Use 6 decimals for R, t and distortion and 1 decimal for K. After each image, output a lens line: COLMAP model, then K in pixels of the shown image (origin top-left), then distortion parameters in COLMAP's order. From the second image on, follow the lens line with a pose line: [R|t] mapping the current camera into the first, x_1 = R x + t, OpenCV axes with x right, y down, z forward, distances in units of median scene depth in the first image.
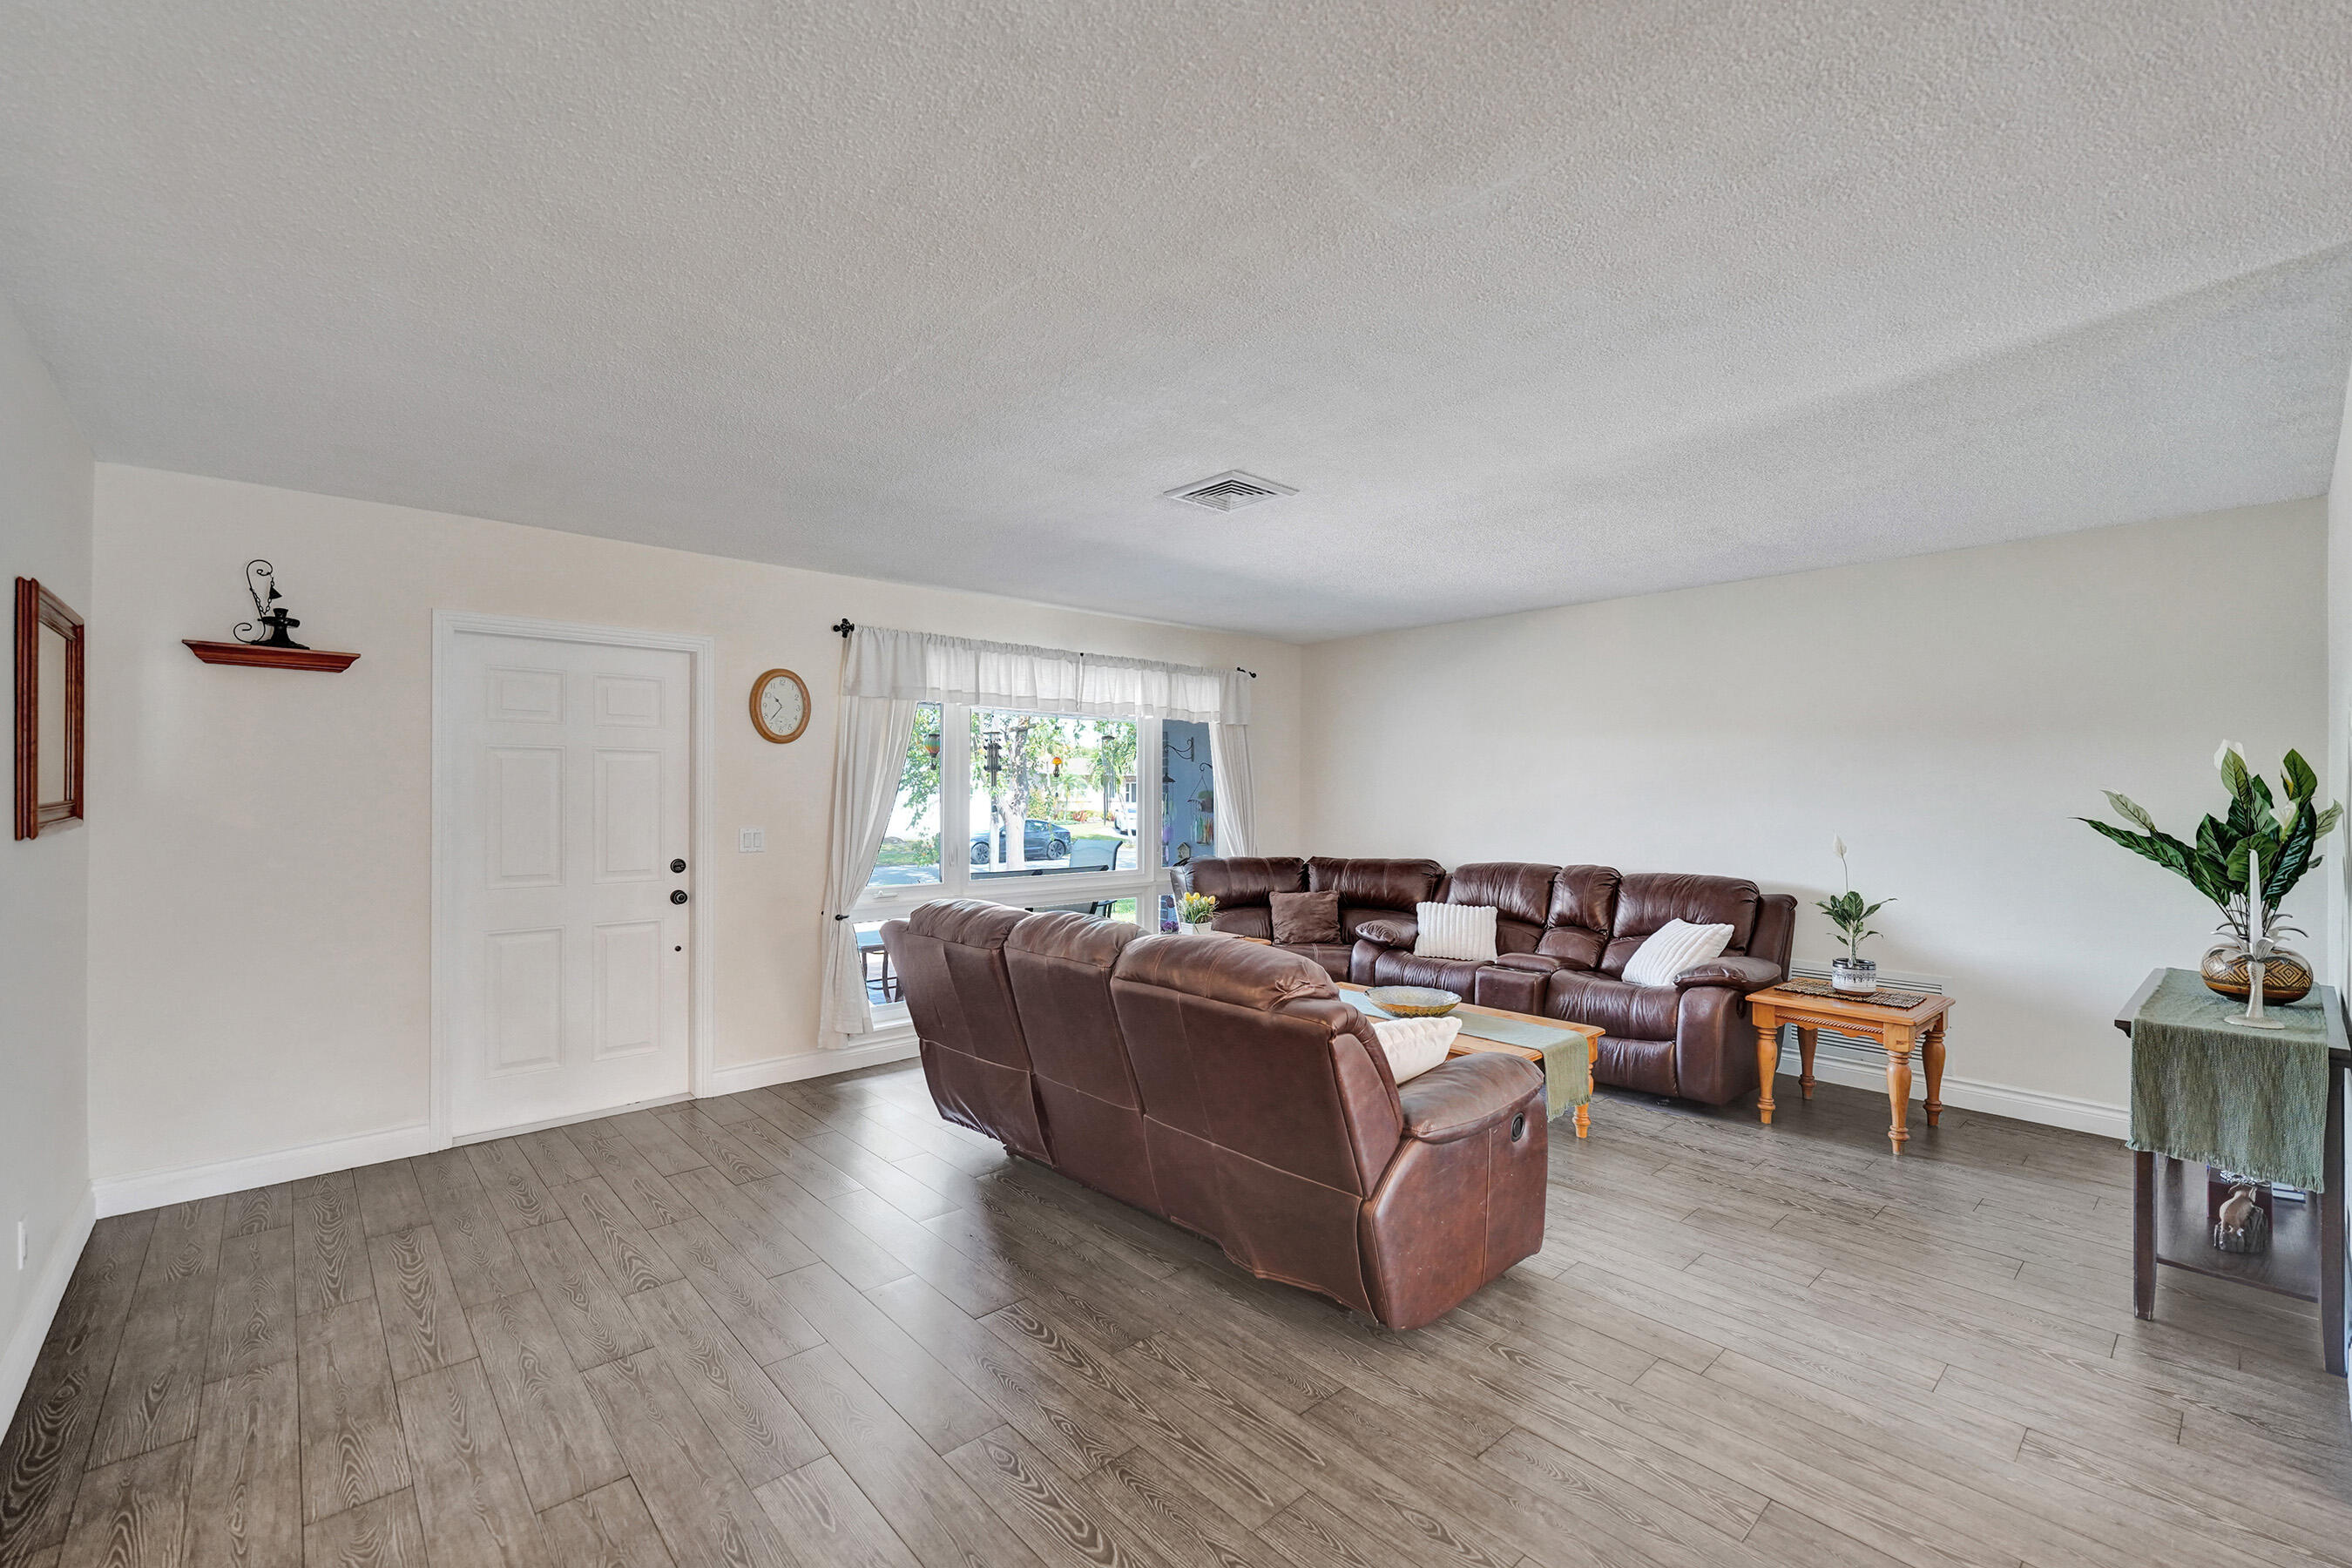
lens RADIAL K [[980.1, 0, 1171.5], [0, 980.1, 789.6], [0, 0, 1]] dist [0.002988, 0.000084]
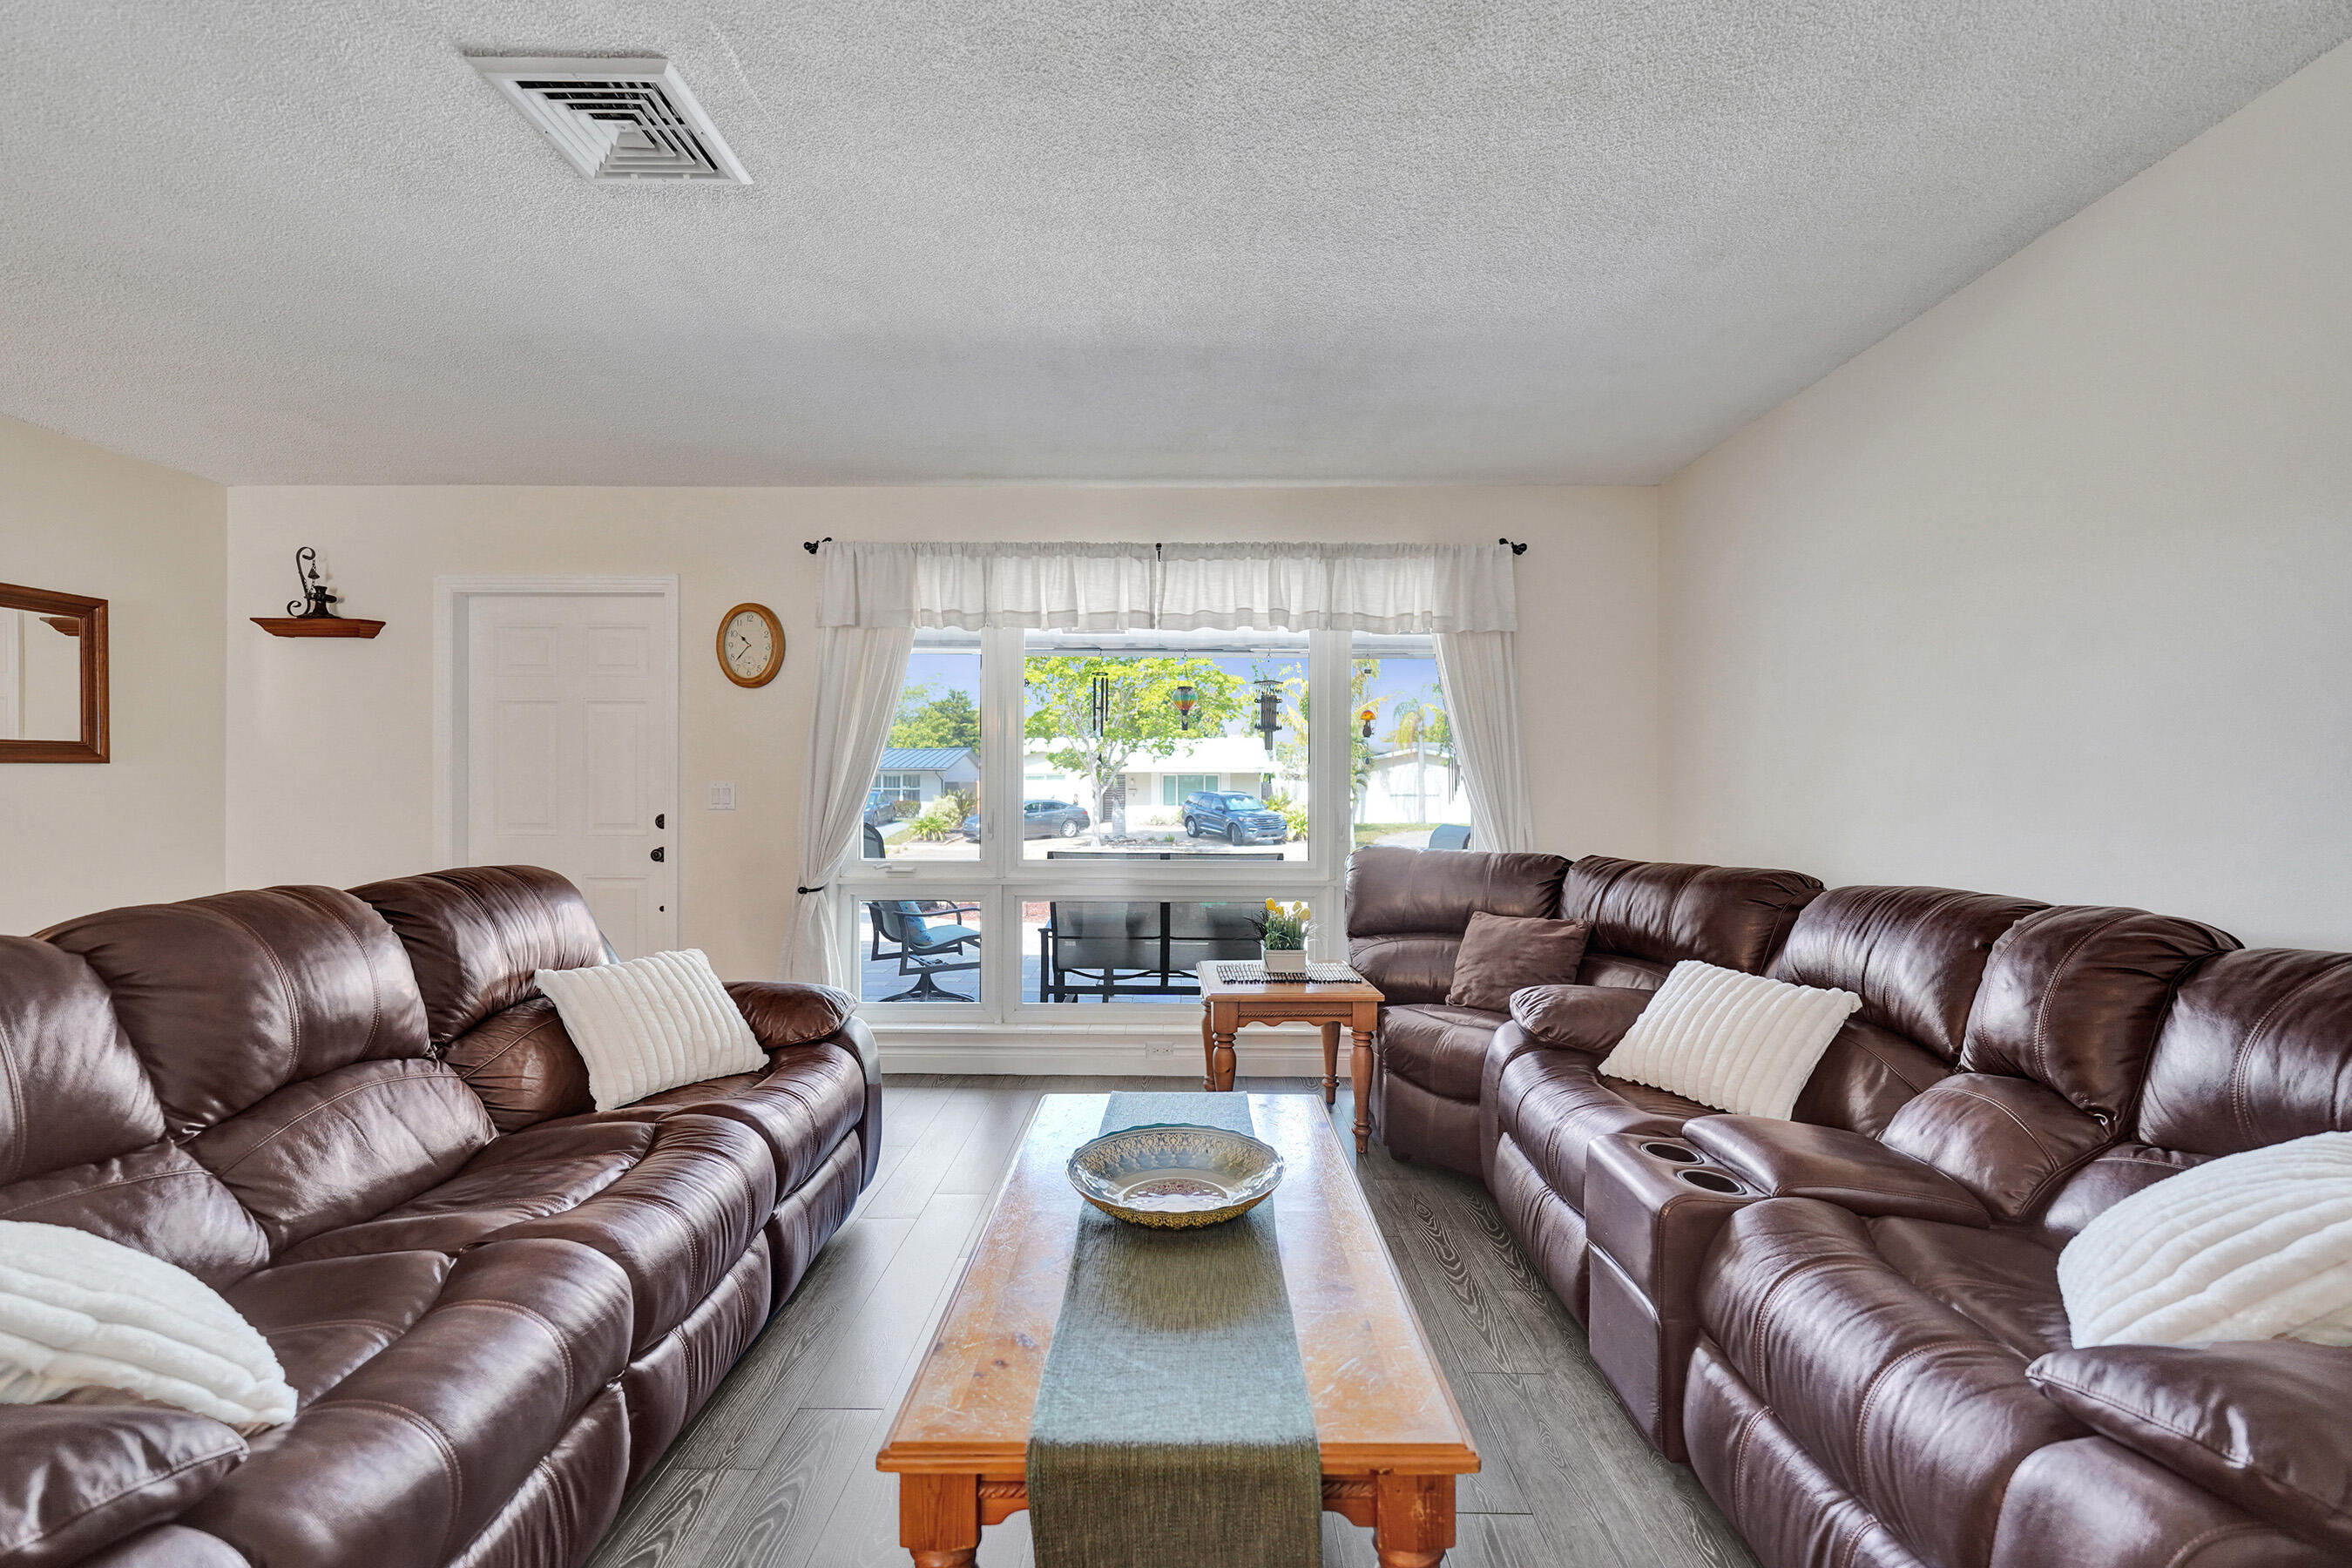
lens RADIAL K [[980.1, 0, 1171.5], [0, 980.1, 789.6], [0, 0, 1]] dist [0.002988, 0.000084]
pose [[0.735015, 0.004844, -0.678034, 0.445445], [-0.001073, 0.999982, 0.005981, 0.036057], [0.678050, -0.003668, 0.735007, 0.563734]]
